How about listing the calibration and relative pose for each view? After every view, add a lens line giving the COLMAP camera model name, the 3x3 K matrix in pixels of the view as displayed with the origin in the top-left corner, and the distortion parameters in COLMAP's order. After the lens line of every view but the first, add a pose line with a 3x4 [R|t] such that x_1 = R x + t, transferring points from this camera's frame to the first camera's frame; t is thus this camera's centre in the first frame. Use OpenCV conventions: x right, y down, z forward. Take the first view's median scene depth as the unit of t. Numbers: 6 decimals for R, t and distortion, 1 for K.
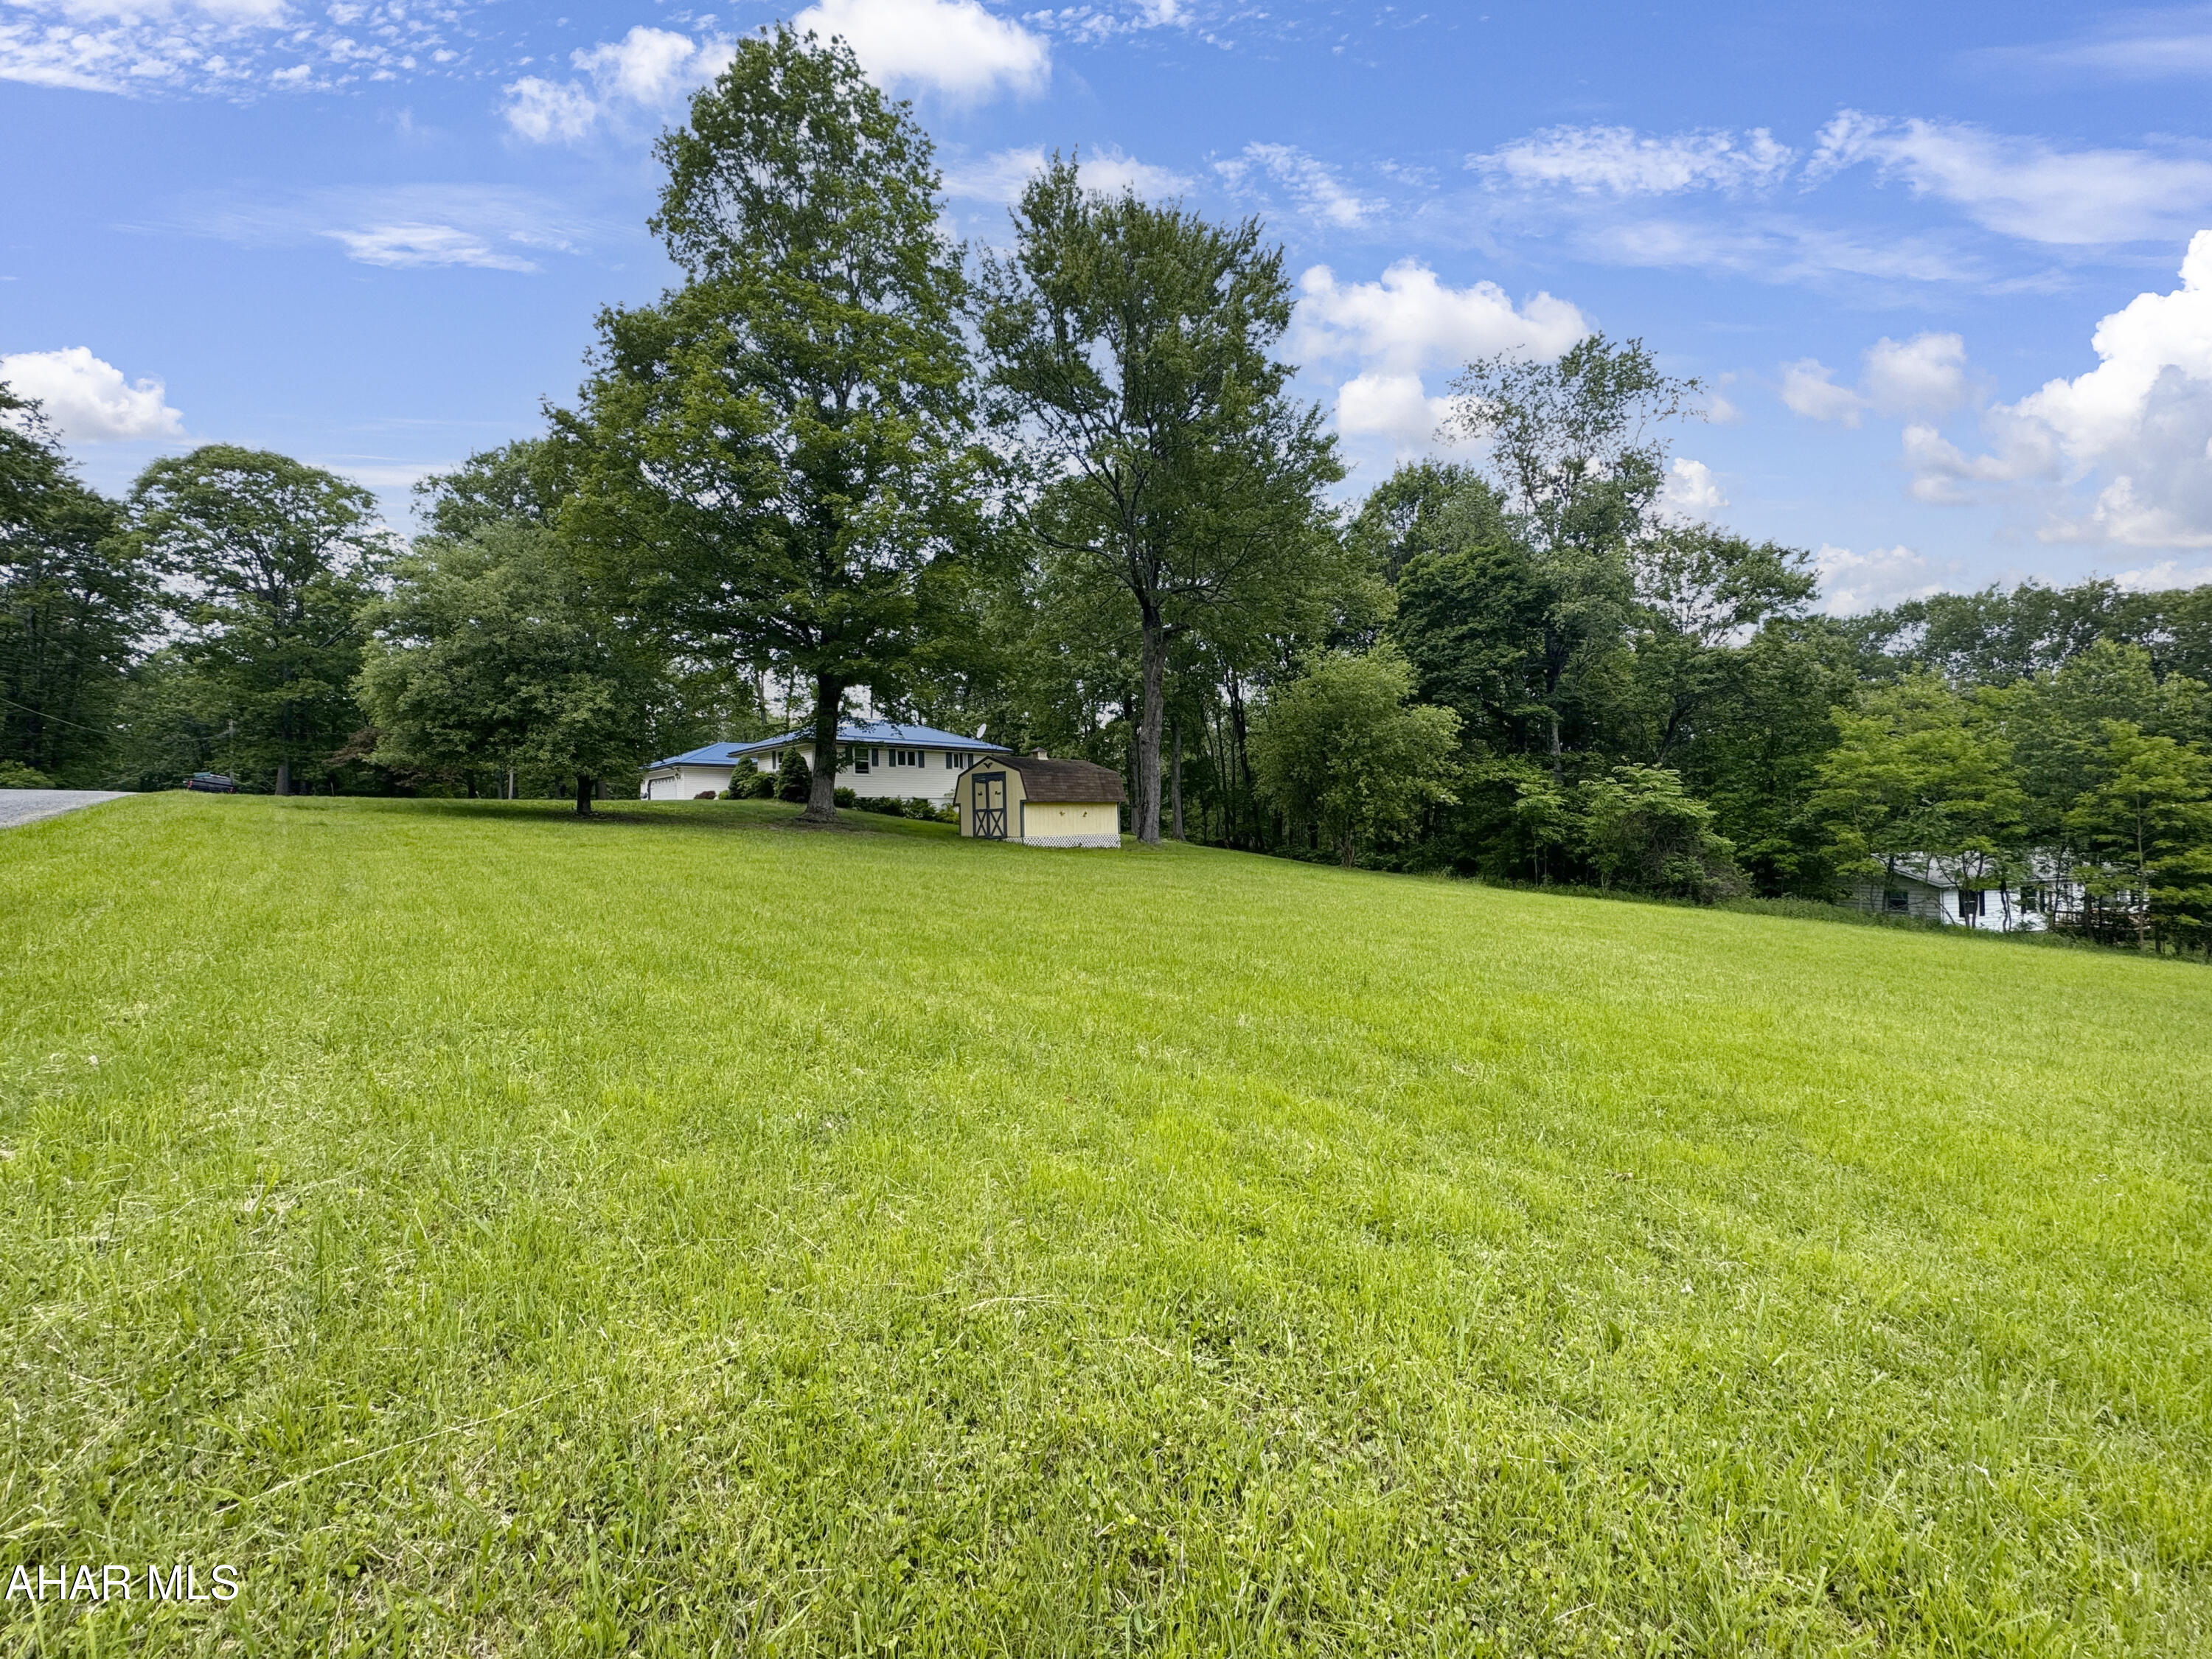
lens RADIAL K [[904.3, 0, 1106.6], [0, 904.3, 828.4], [0, 0, 1]] dist [0.002106, 0.000268]
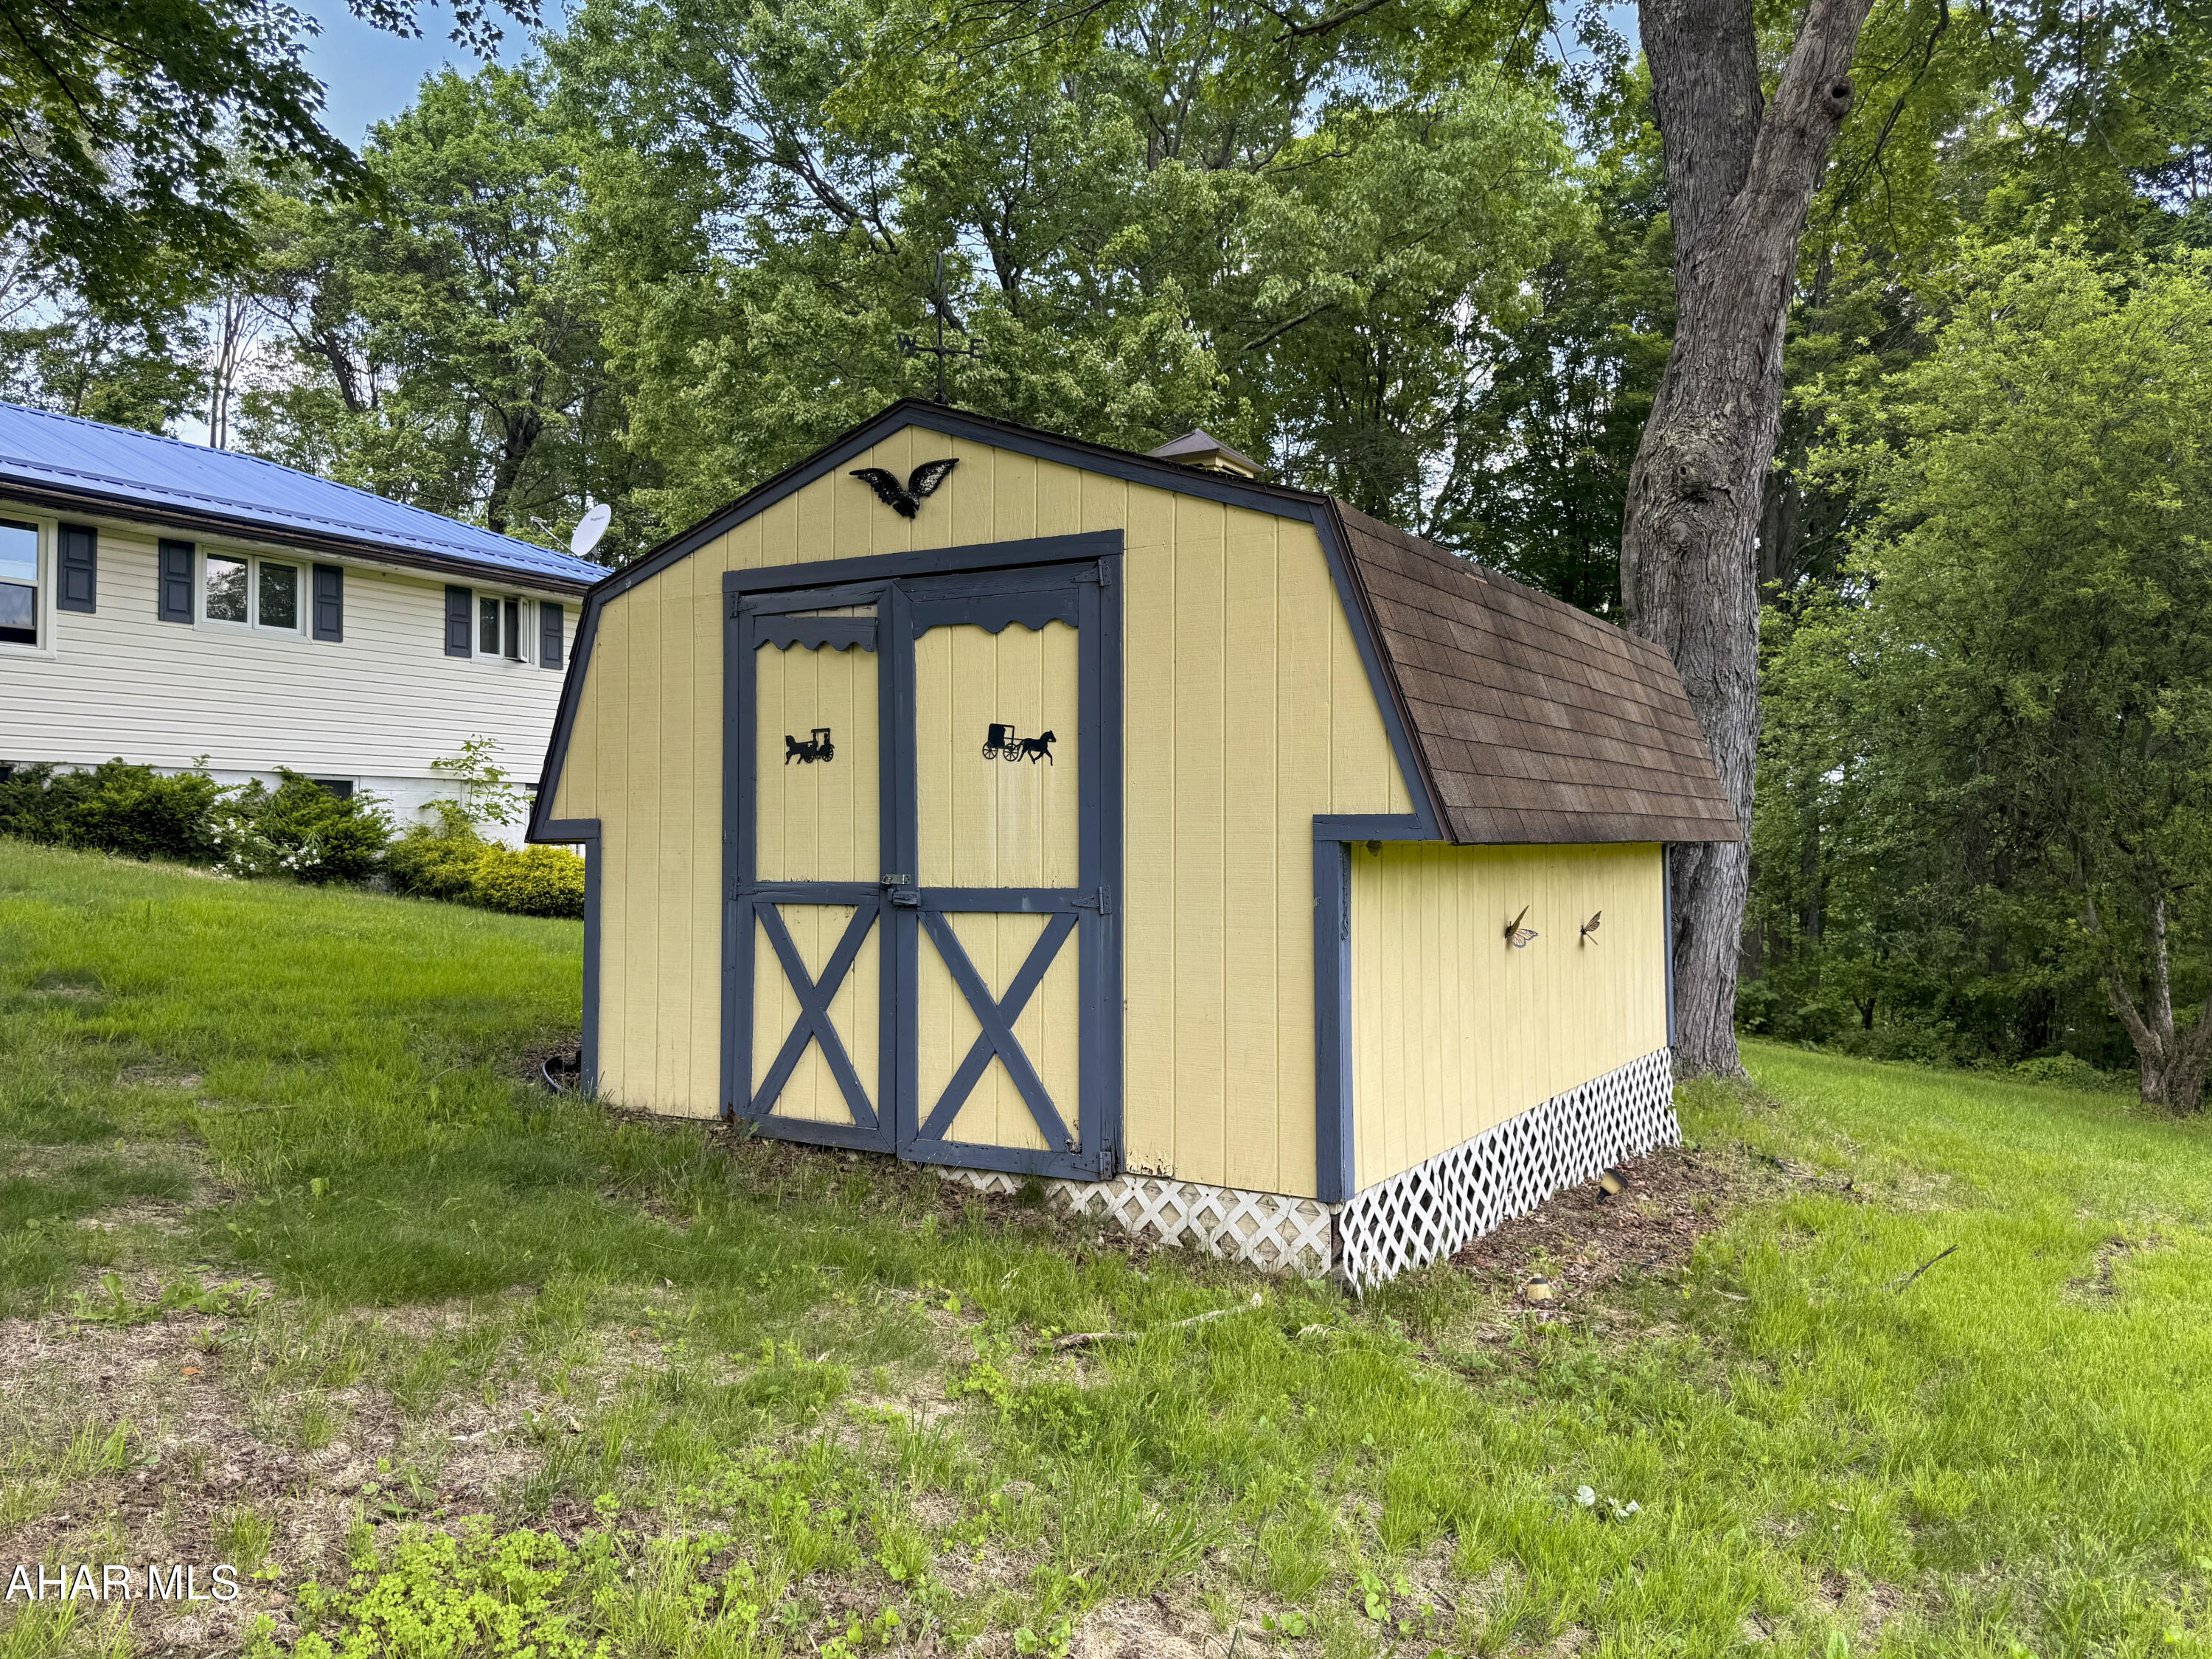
lens RADIAL K [[1585.2, 0, 1106.0], [0, 1585.2, 825.6], [0, 0, 1]] dist [0.048454, -0.024191]
pose [[0.973204, 0.028914, 0.228118, -0.145213], [-0.025040, 0.999489, -0.019860, -0.024643], [-0.228576, 0.013616, 0.973431, 0.781381]]
